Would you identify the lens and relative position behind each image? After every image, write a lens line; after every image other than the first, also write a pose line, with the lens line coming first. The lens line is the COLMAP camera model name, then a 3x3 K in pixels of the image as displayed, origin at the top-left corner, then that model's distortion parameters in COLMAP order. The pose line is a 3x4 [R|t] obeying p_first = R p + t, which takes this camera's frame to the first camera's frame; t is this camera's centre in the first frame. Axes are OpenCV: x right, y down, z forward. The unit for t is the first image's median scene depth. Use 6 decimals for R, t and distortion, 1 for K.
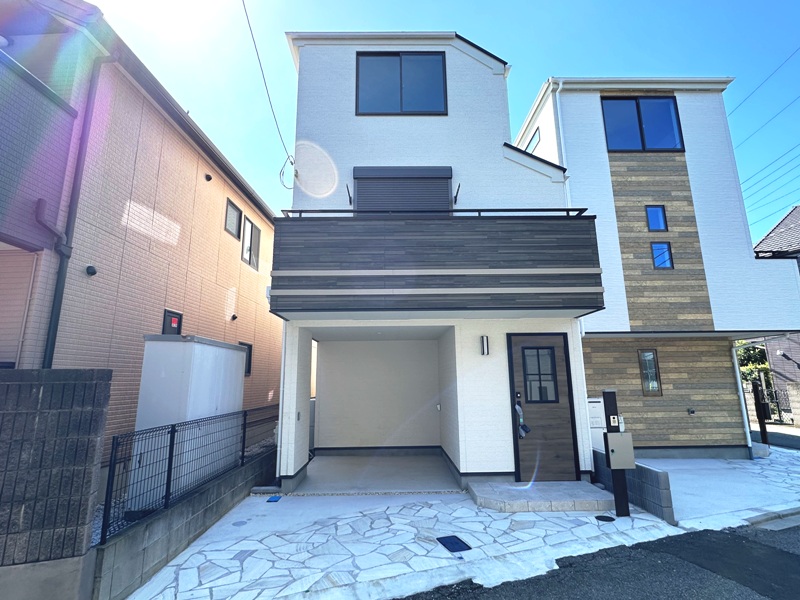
lens RADIAL K [[405.0, 0, 398.7], [0, 405.0, 300.1], [0, 0, 1]] dist [-0.001498, 0.000210]
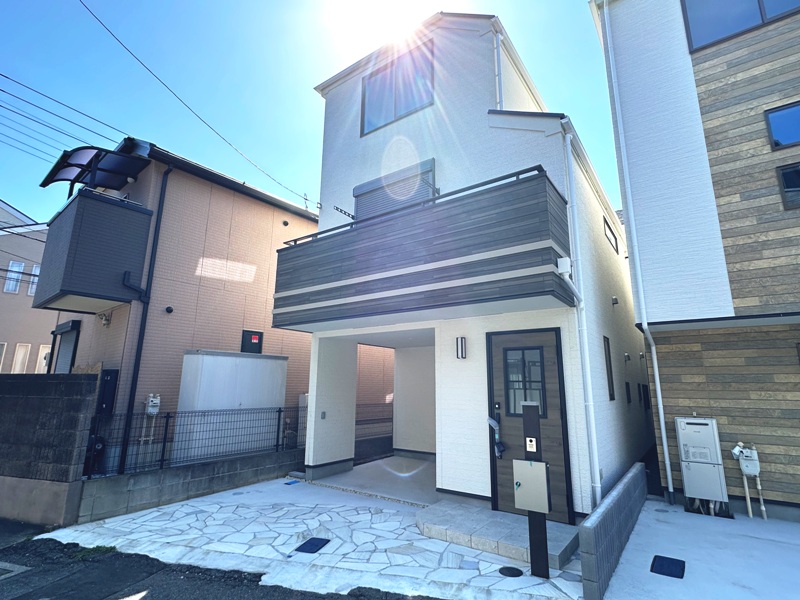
lens RADIAL K [[405.0, 0, 398.7], [0, 405.0, 300.1], [0, 0, 1]] dist [-0.001498, 0.000210]
pose [[0.799312, -0.106110, -0.591474, 0.674946], [0.098521, 0.994108, -0.045202, 0.036556], [0.592785, -0.022142, 0.805056, 0.218988]]
